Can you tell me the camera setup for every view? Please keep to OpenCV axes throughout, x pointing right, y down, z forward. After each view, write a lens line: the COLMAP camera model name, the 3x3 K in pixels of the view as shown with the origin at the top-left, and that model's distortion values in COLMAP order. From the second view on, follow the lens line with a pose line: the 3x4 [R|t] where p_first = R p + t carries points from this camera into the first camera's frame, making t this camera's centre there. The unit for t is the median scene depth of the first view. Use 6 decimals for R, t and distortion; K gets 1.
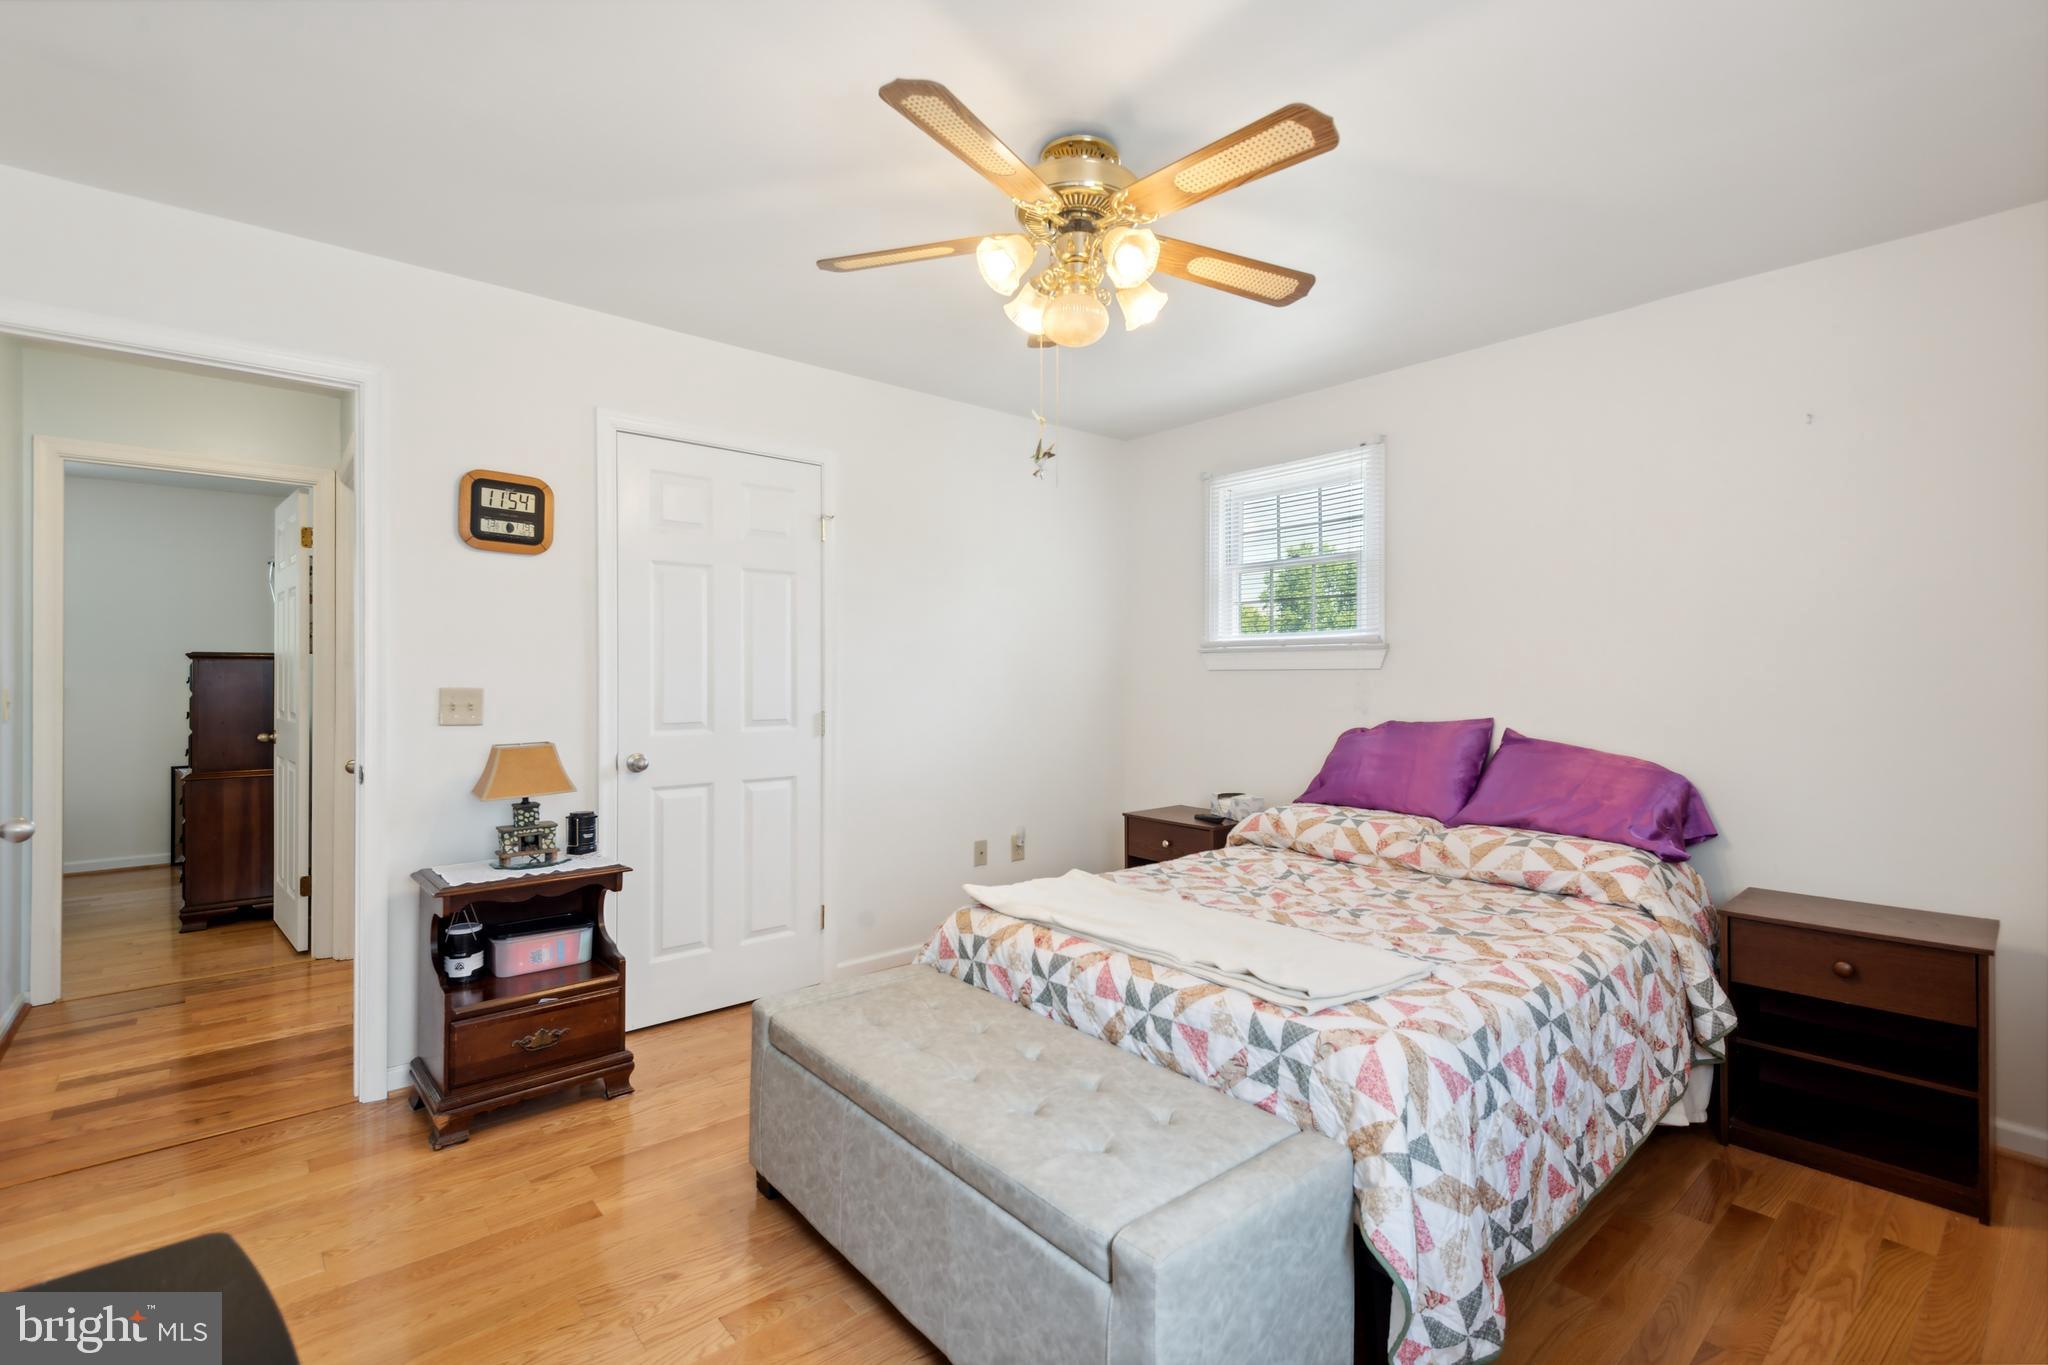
lens RADIAL K [[941.4, 0, 1032.7], [0, 941.4, 679.9], [0, 0, 1]] dist [0.011323, -0.001449]
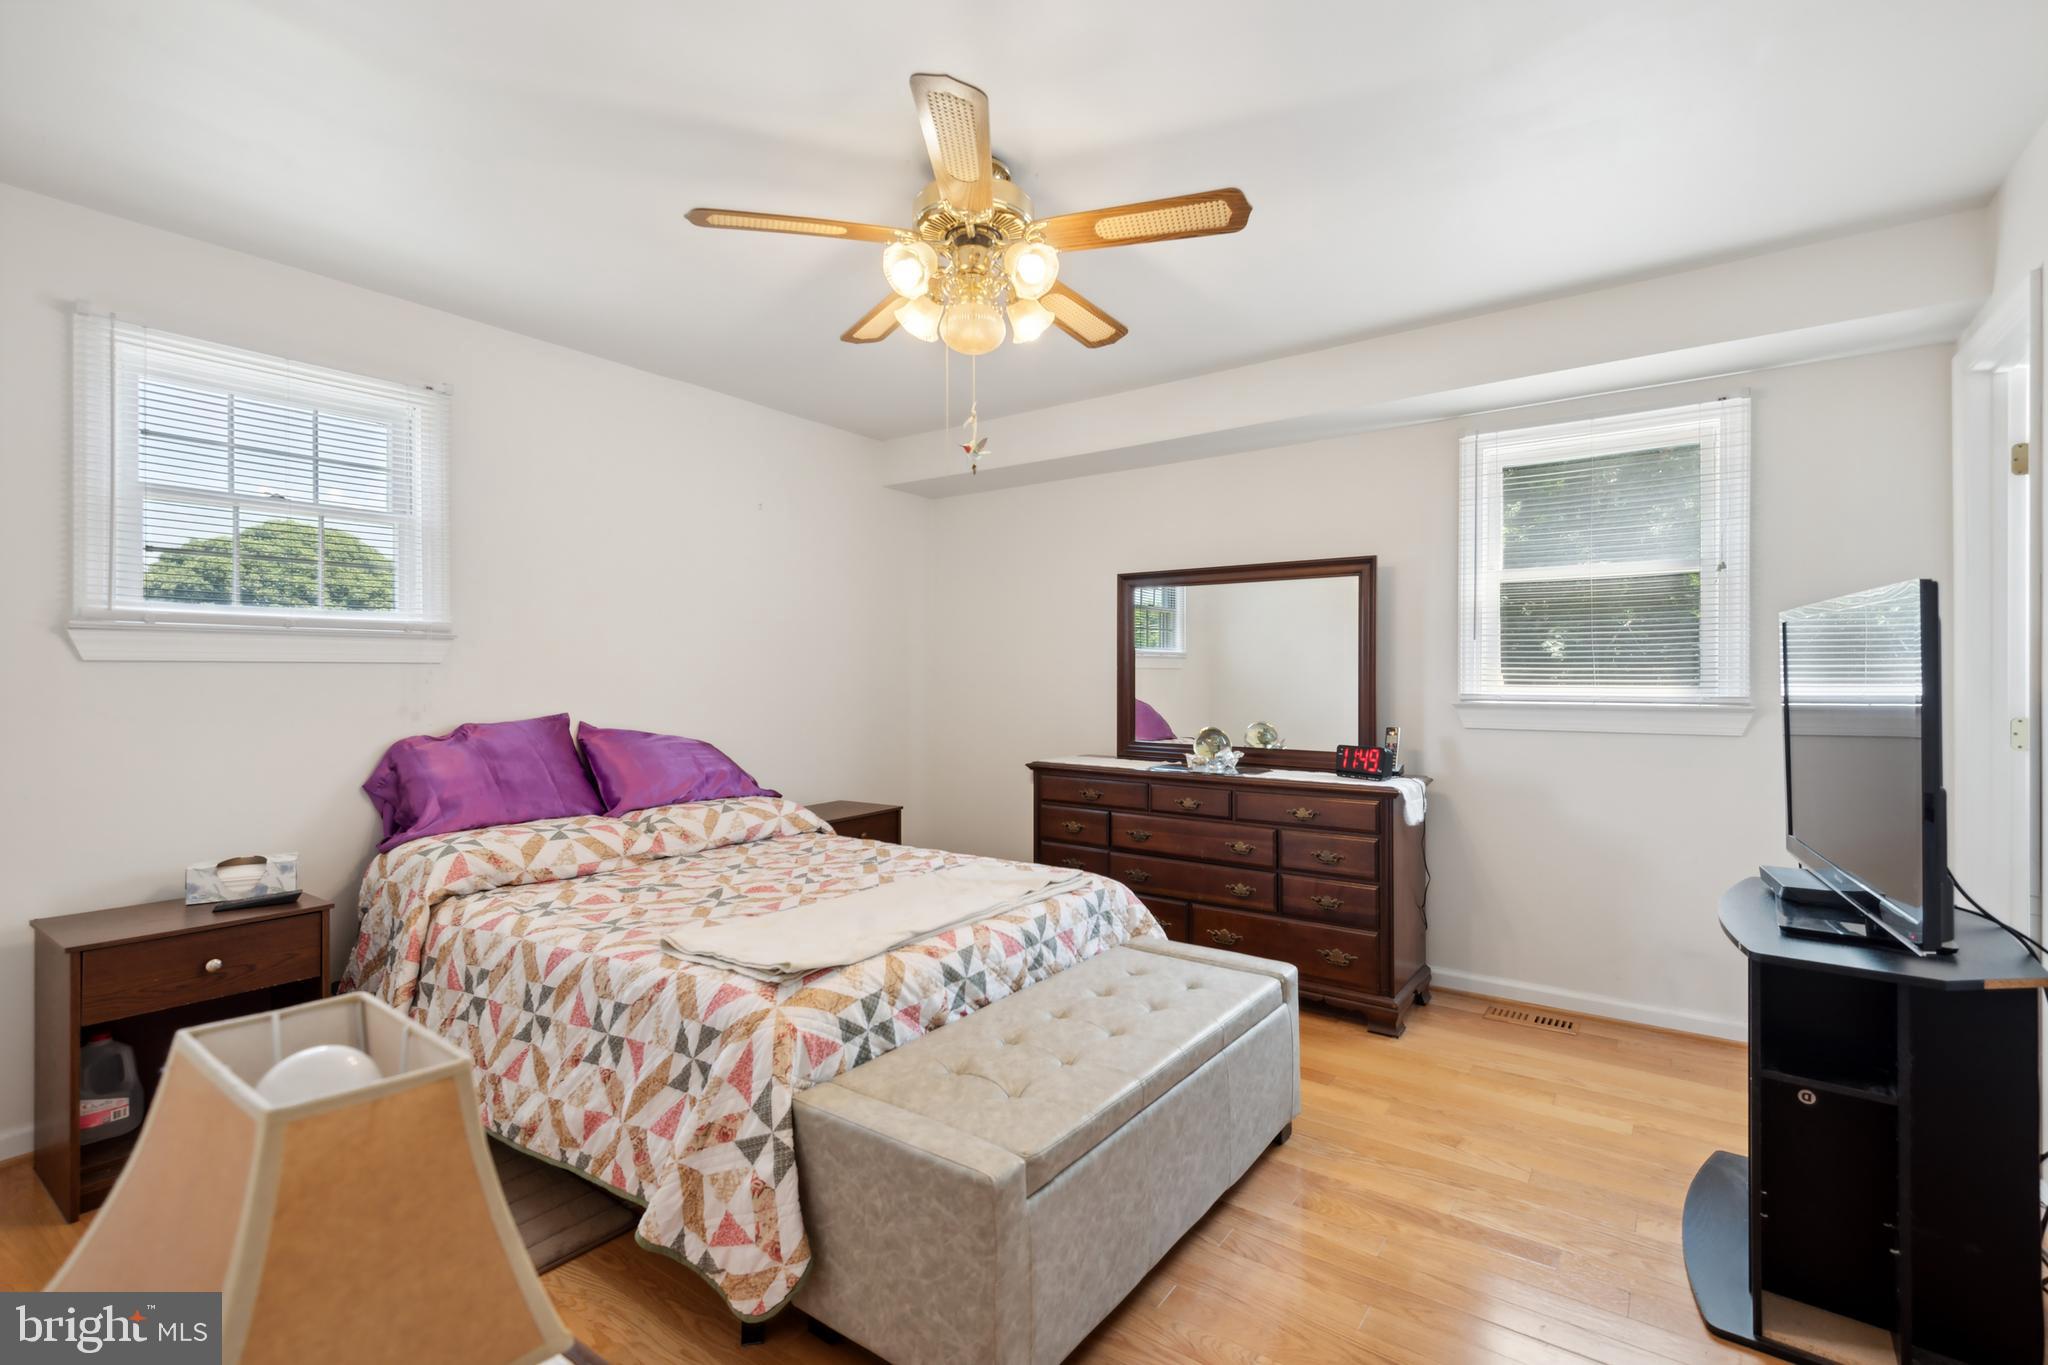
lens RADIAL K [[941.4, 0, 1022.2], [0, 941.4, 671.6], [0, 0, 1]] dist [0.011323, -0.001449]
pose [[-0.246187, -0.000012, 0.969222, -0.760803], [0.003084, 0.999995, 0.000796, -0.004489], [-0.969217, 0.003185, -0.246186, 0.937149]]
